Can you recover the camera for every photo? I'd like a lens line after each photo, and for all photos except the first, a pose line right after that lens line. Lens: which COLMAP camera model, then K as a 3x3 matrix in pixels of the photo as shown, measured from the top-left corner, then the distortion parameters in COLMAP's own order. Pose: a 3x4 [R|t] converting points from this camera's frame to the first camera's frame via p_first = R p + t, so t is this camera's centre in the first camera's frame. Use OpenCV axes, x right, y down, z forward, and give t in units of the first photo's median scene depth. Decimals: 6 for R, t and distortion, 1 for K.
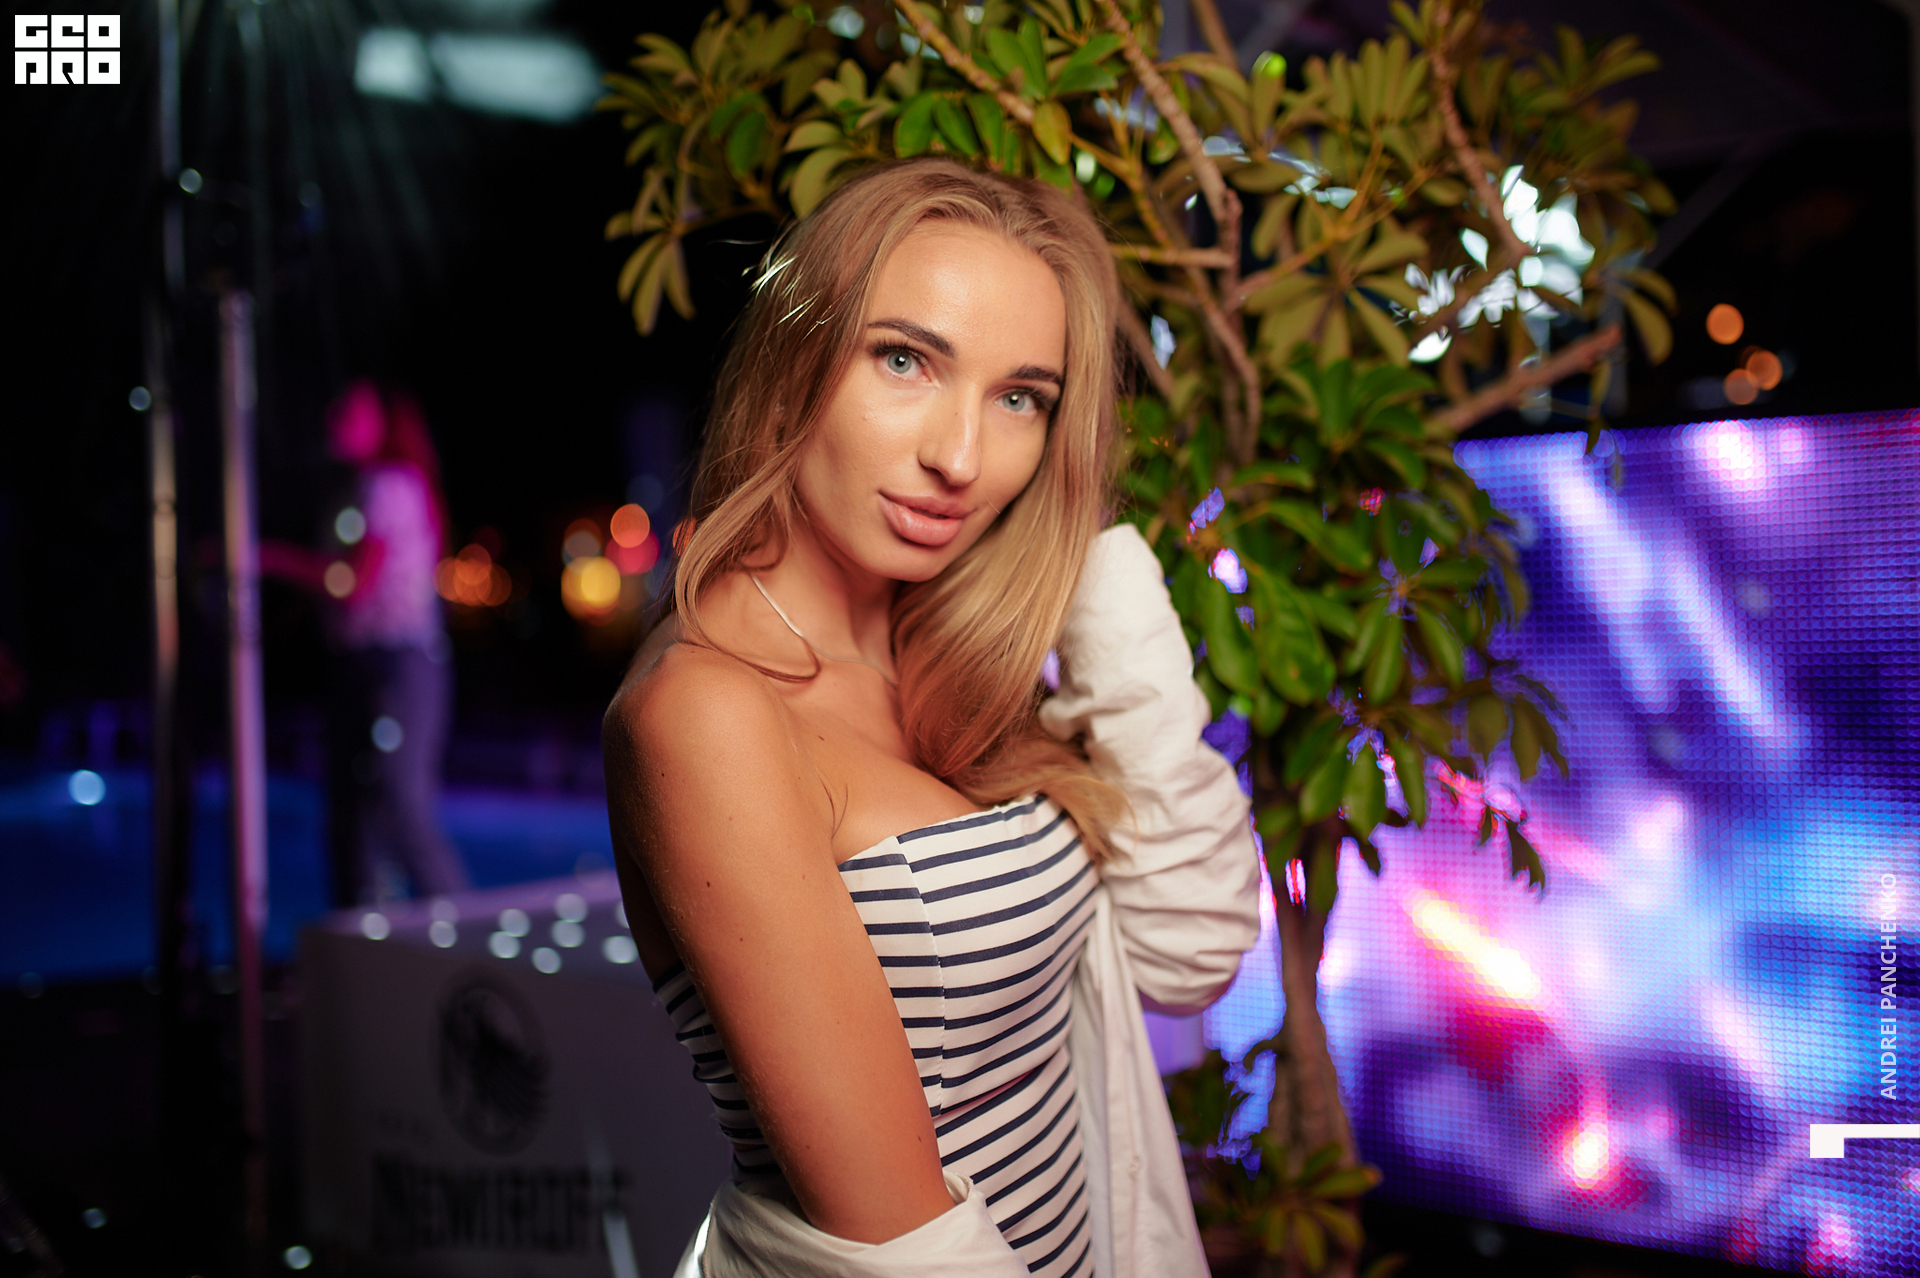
lens RADIAL K [[1910.8, 0, 943.4], [0, 1910.8, 632.7], [0, 0, 1]] dist [0.002503, 0.000000]
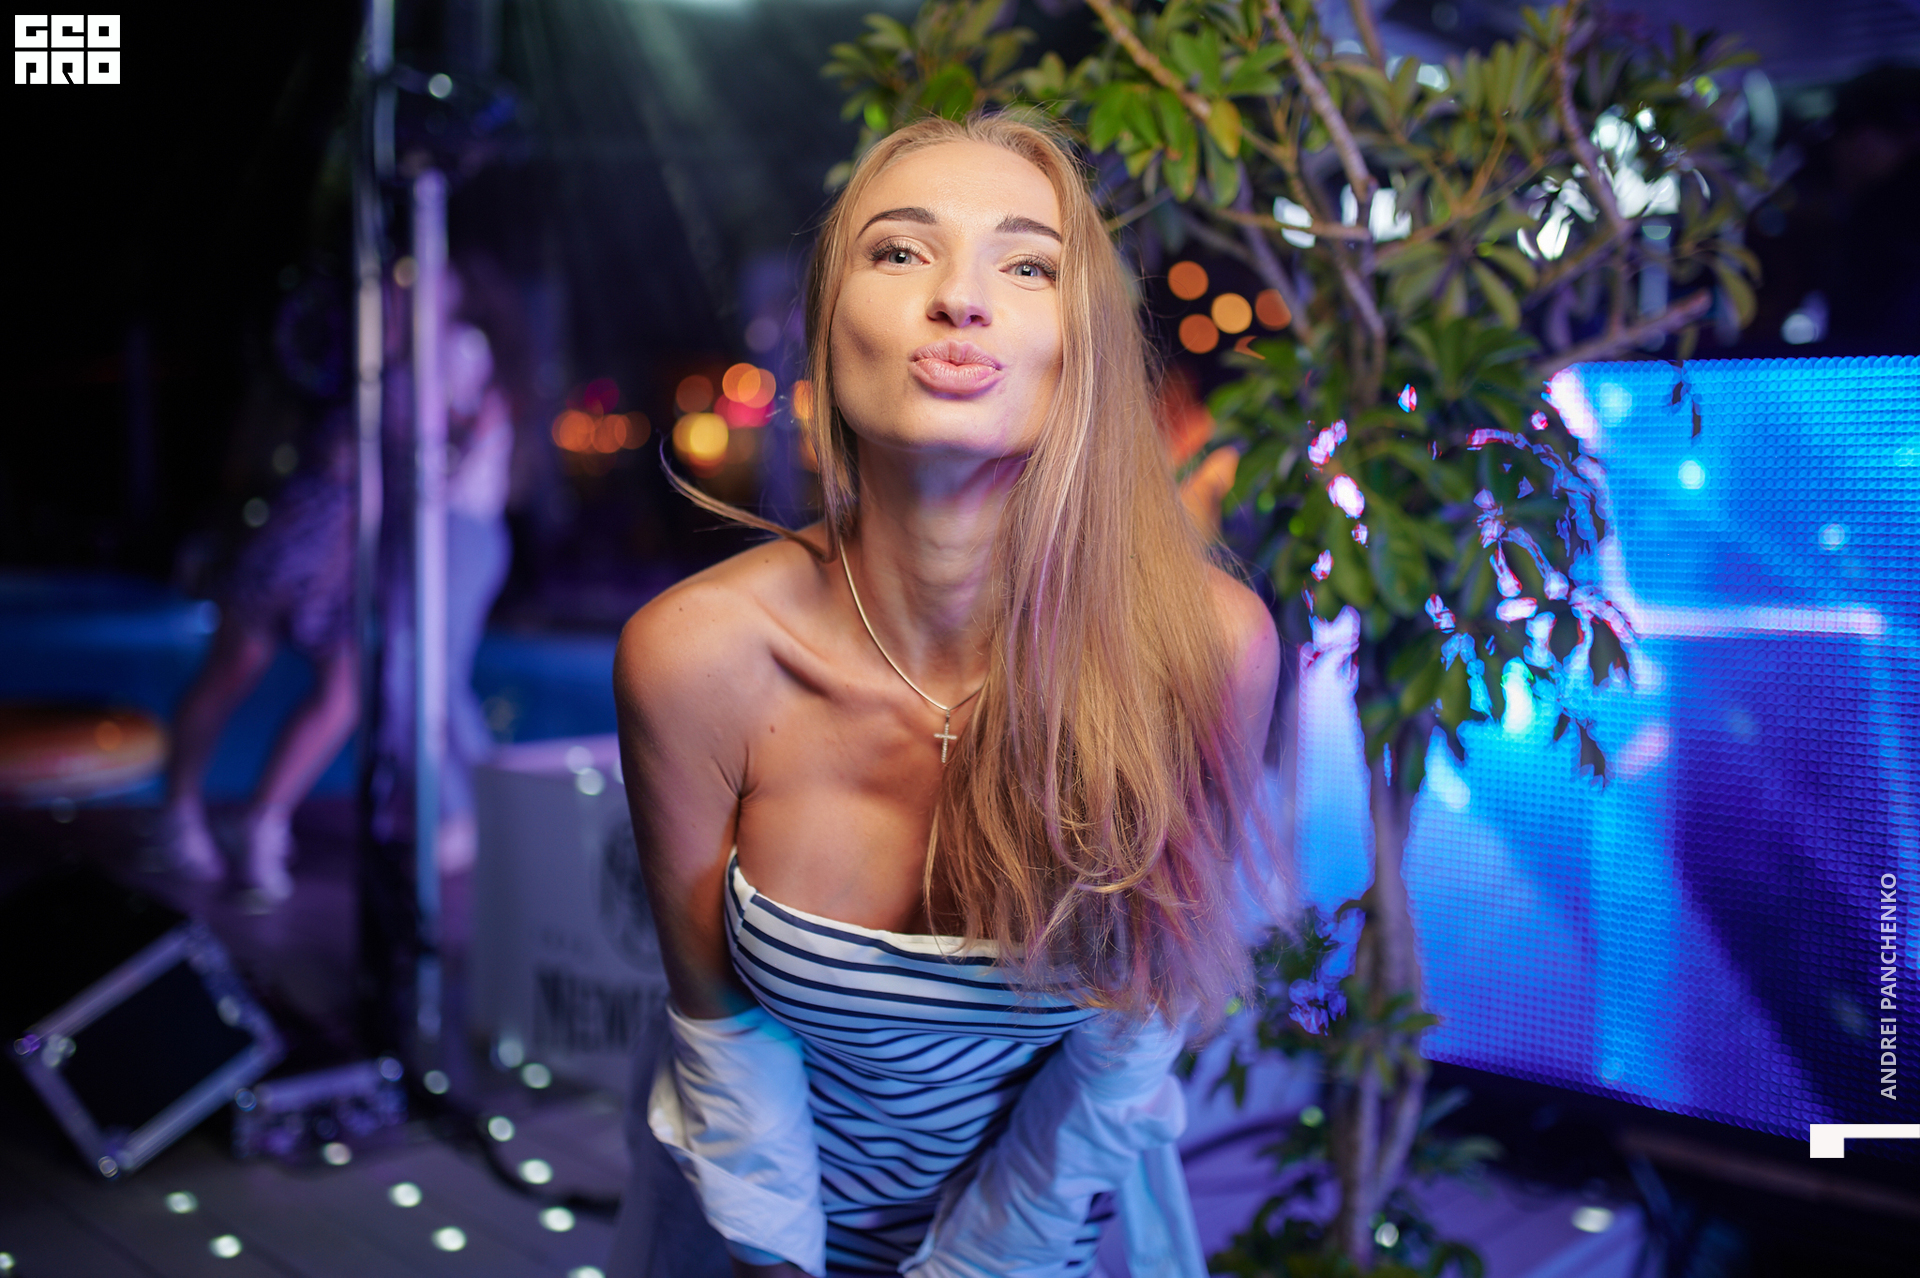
lens RADIAL K [[1910.8, 0, 954.6], [0, 1910.8, 644.9], [0, 0, 1]] dist [0.002503, 0.000000]
pose [[0.997922, 0.048012, -0.042969, -0.036923], [-0.044572, 0.995979, 0.077715, -0.023434], [0.046527, -0.075638, 0.996049, -0.180977]]
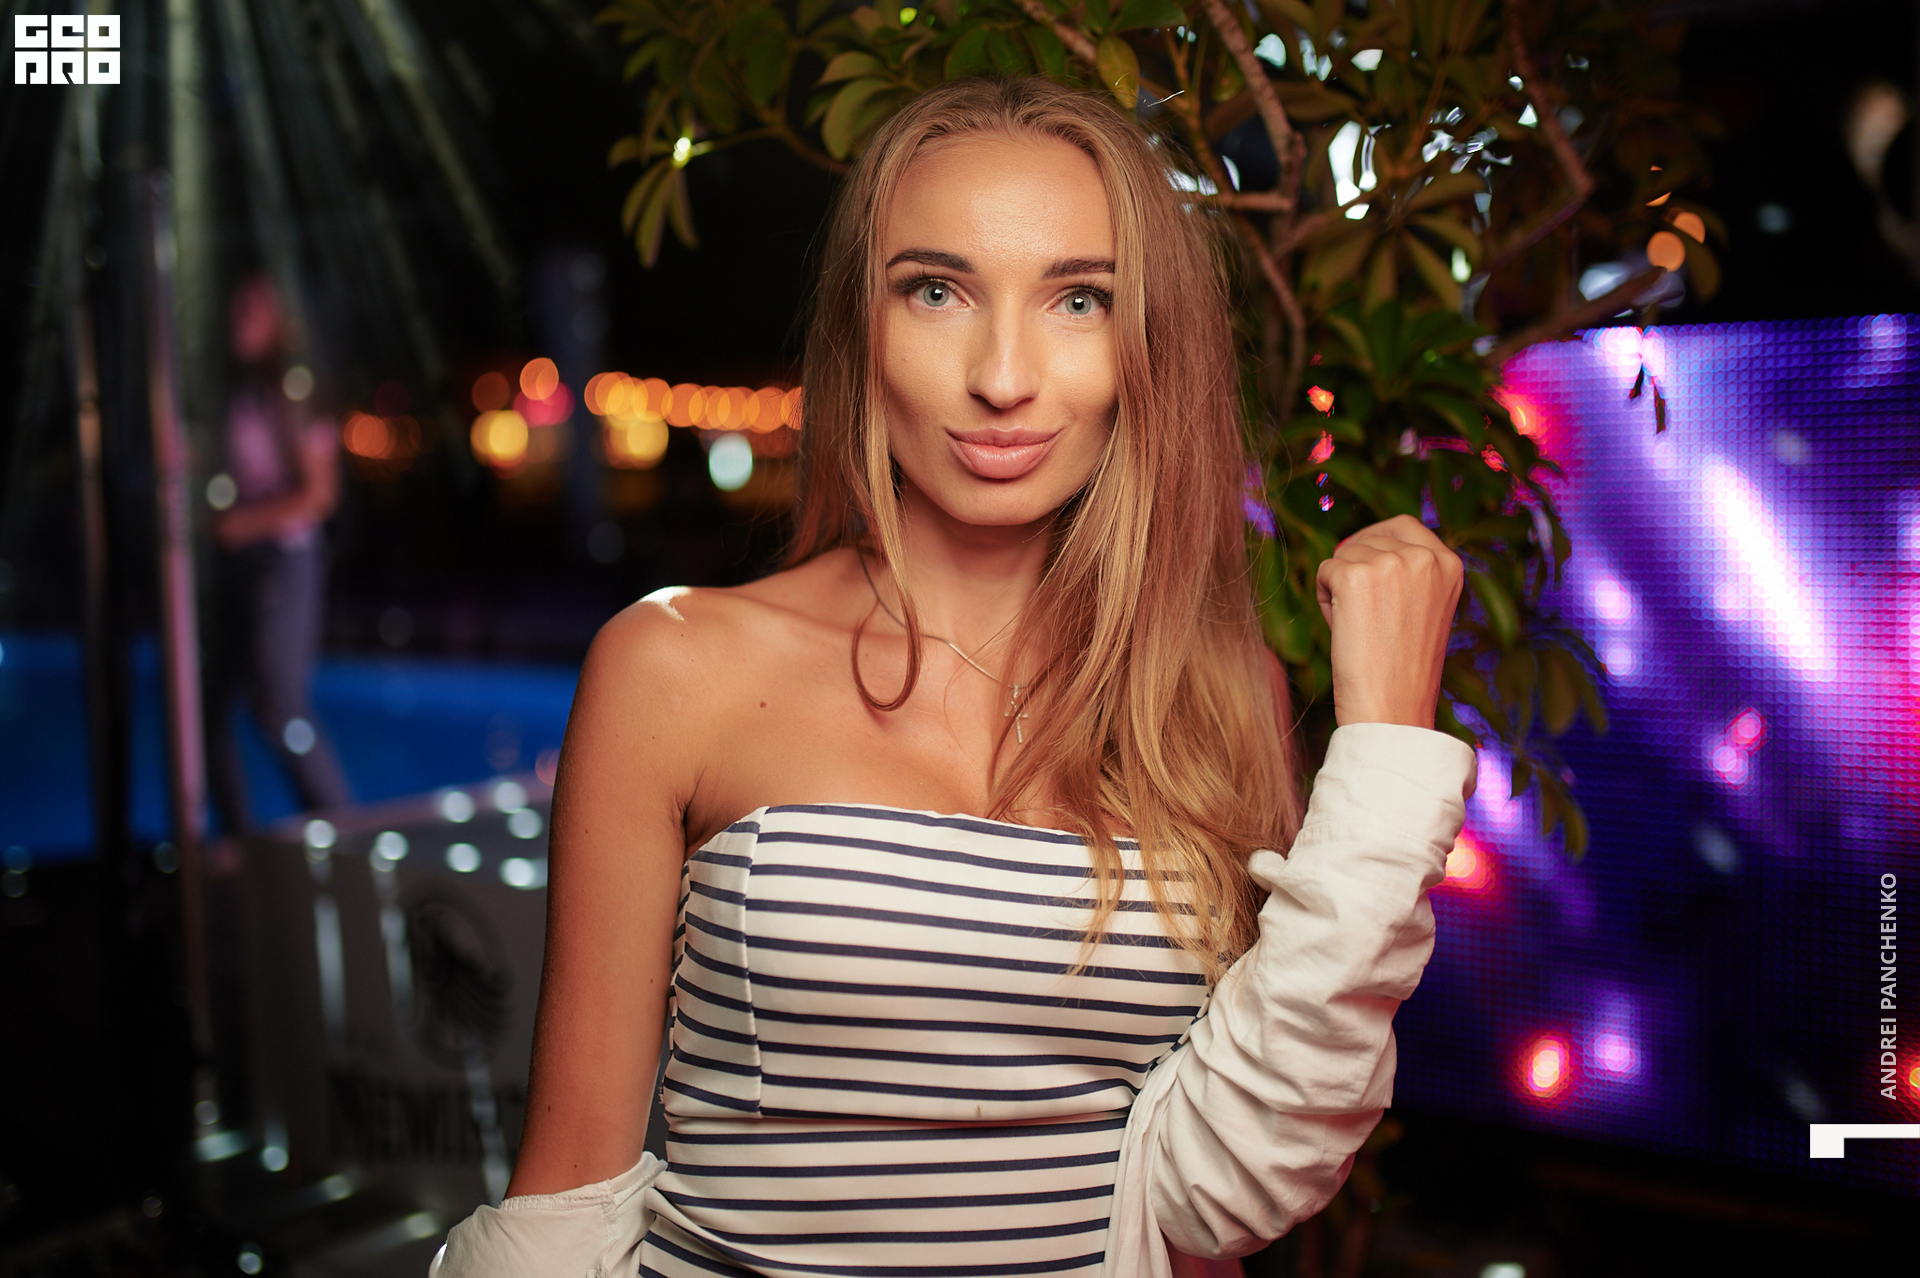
lens RADIAL K [[1910.8, 0, 965.3], [0, 1910.8, 639.1], [0, 0, 1]] dist [0.002503, 0.000000]
pose [[0.998325, -0.004004, 0.057723, -0.059912], [-0.000721, 0.996664, 0.081612, -0.055188], [-0.057857, -0.081517, 0.994991, 0.054936]]
